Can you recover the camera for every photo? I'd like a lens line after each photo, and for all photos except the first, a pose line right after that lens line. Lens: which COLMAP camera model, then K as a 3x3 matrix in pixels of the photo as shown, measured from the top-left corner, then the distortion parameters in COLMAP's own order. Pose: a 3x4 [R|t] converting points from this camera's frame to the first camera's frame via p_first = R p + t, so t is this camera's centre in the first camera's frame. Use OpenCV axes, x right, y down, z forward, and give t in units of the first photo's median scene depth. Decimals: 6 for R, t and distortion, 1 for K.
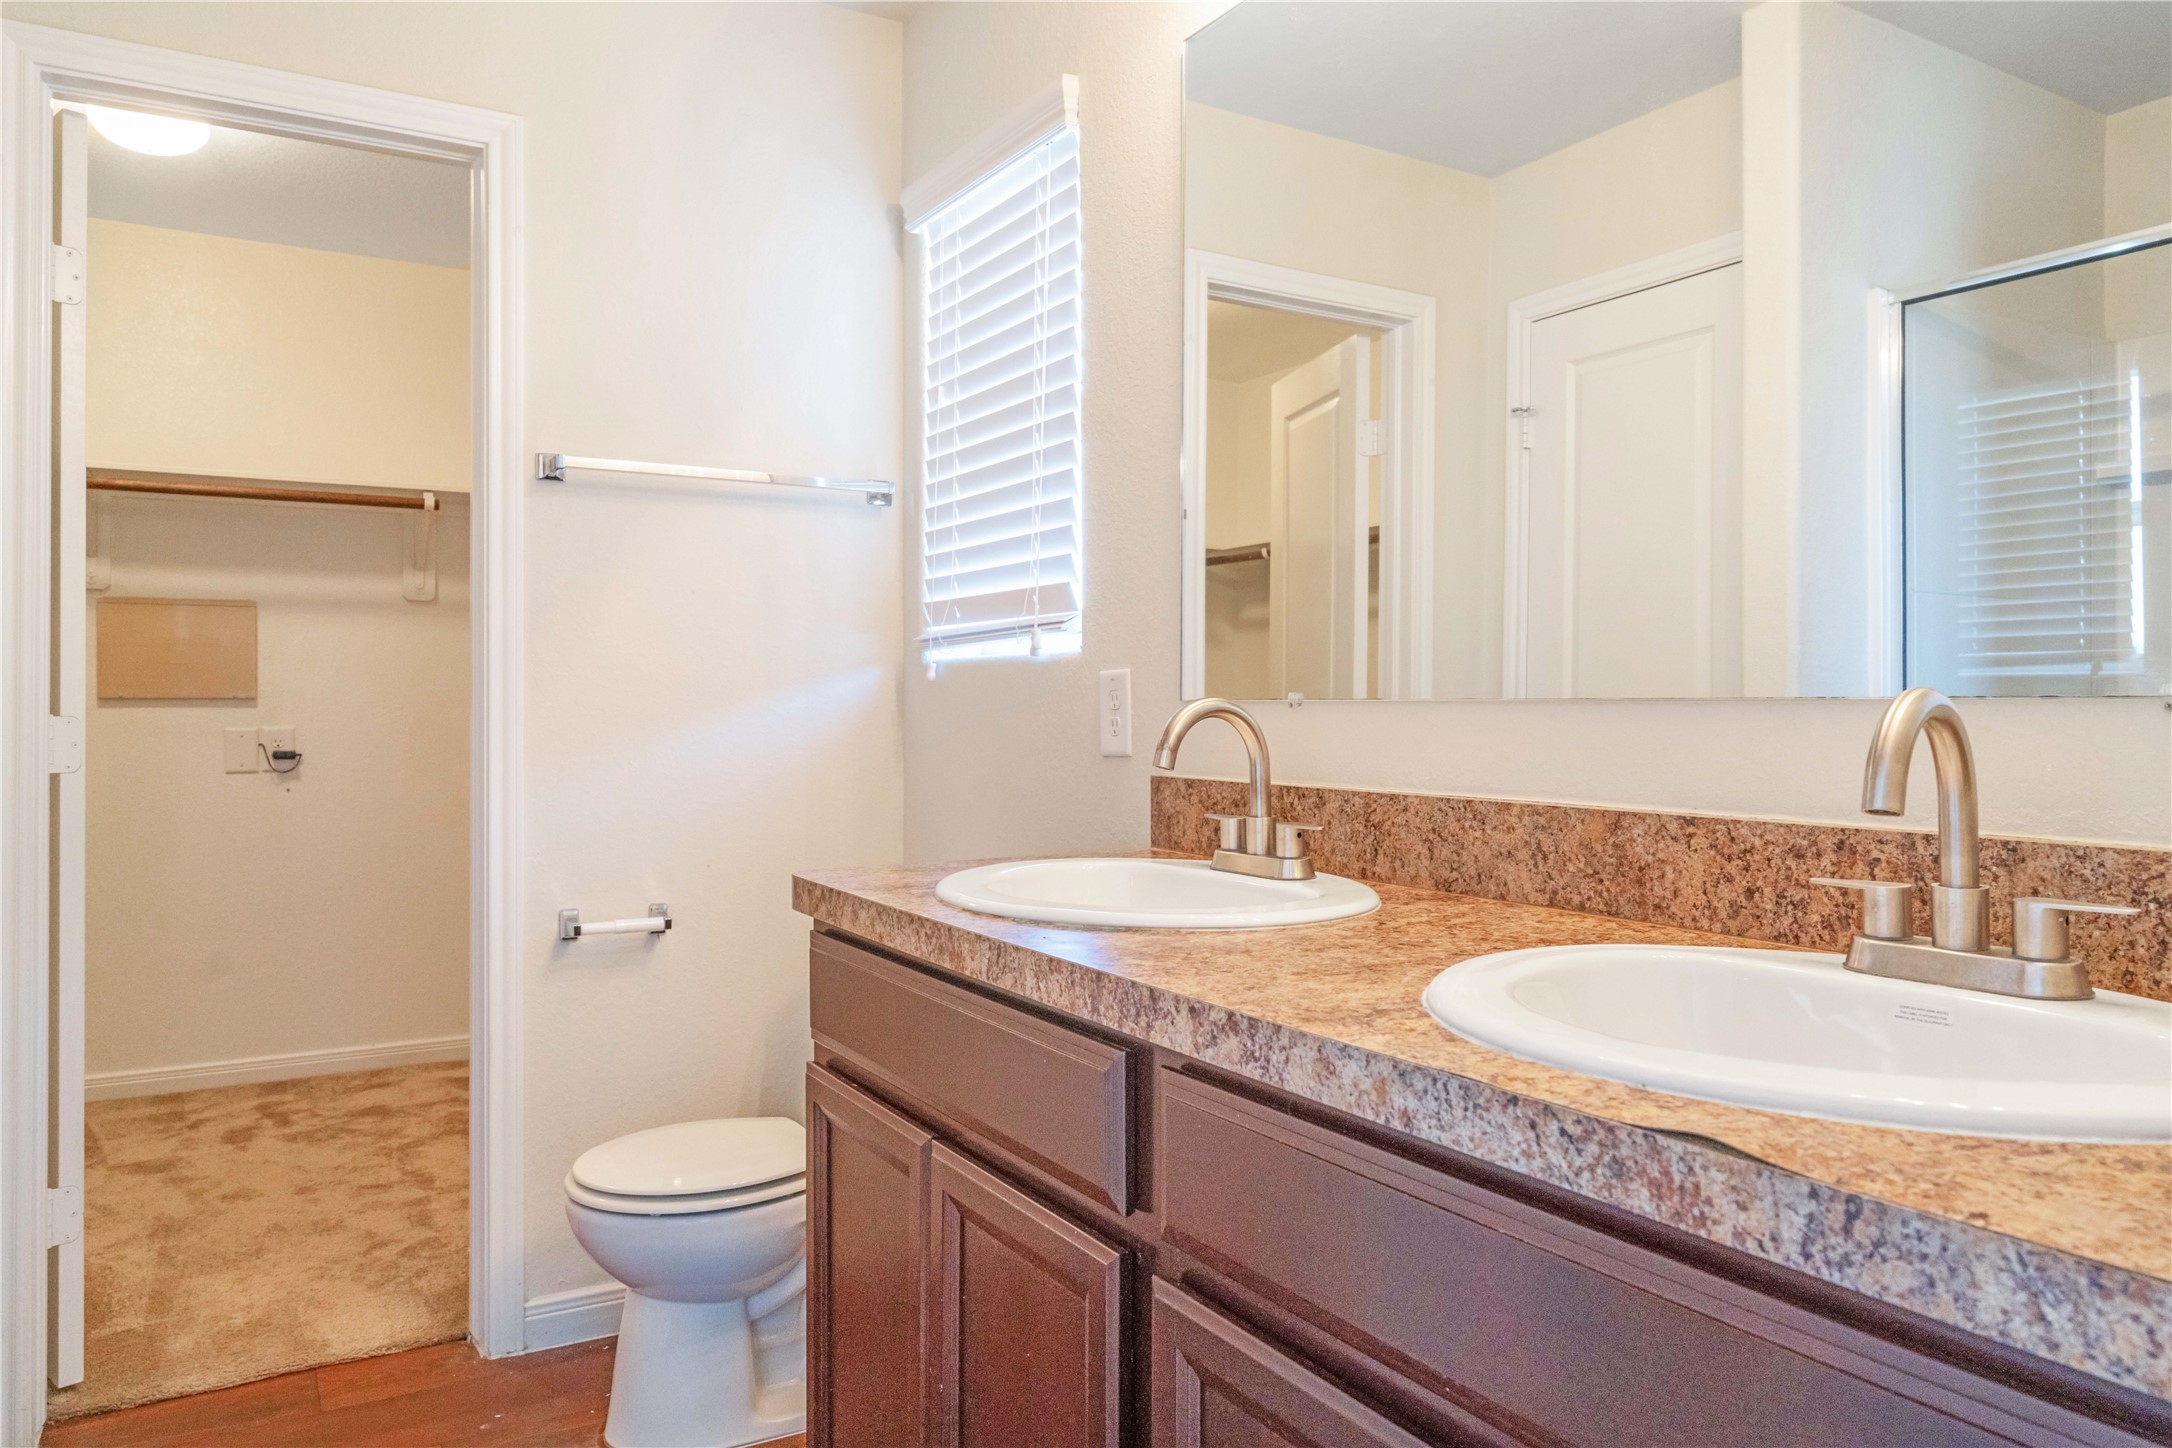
lens RADIAL K [[1475.0, 0, 1091.0], [0, 1475.0, 714.5], [0, 0, 1]] dist [-0.005108, 0.000650]
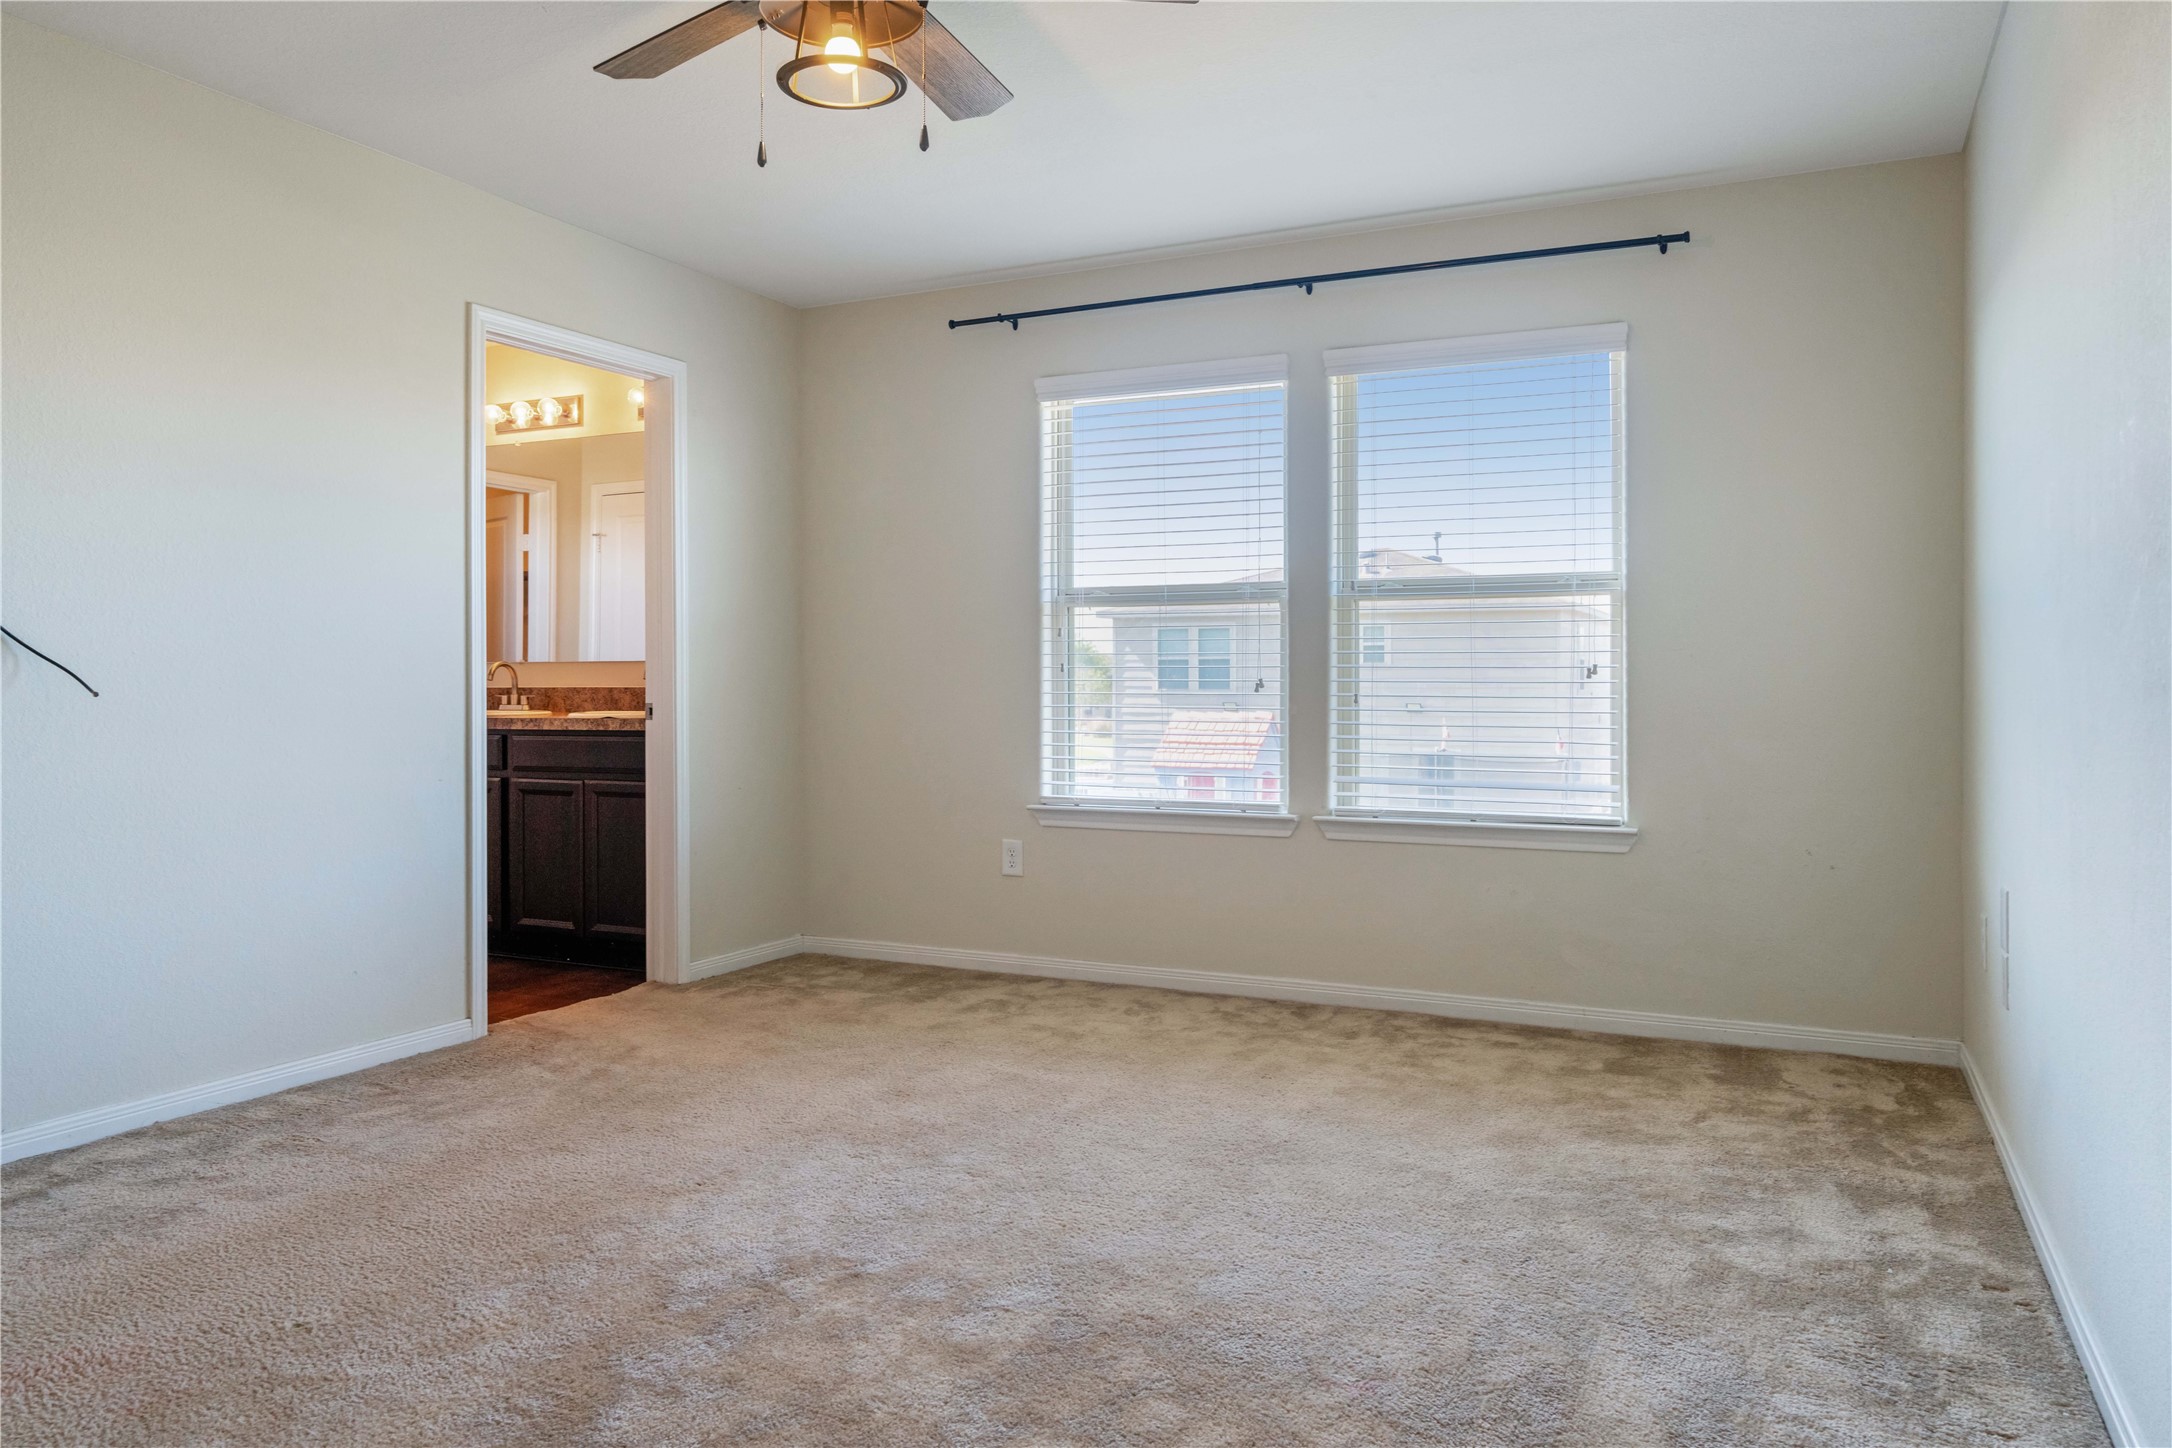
lens RADIAL K [[1475.0, 0, 1091.0], [0, 1475.0, 714.5], [0, 0, 1]] dist [-0.005108, 0.000650]
pose [[0.833100, -0.016852, 0.552865, -0.698653], [0.001587, 0.999604, 0.028079, 0.021062], [-0.553119, -0.022515, 0.832798, -2.744093]]
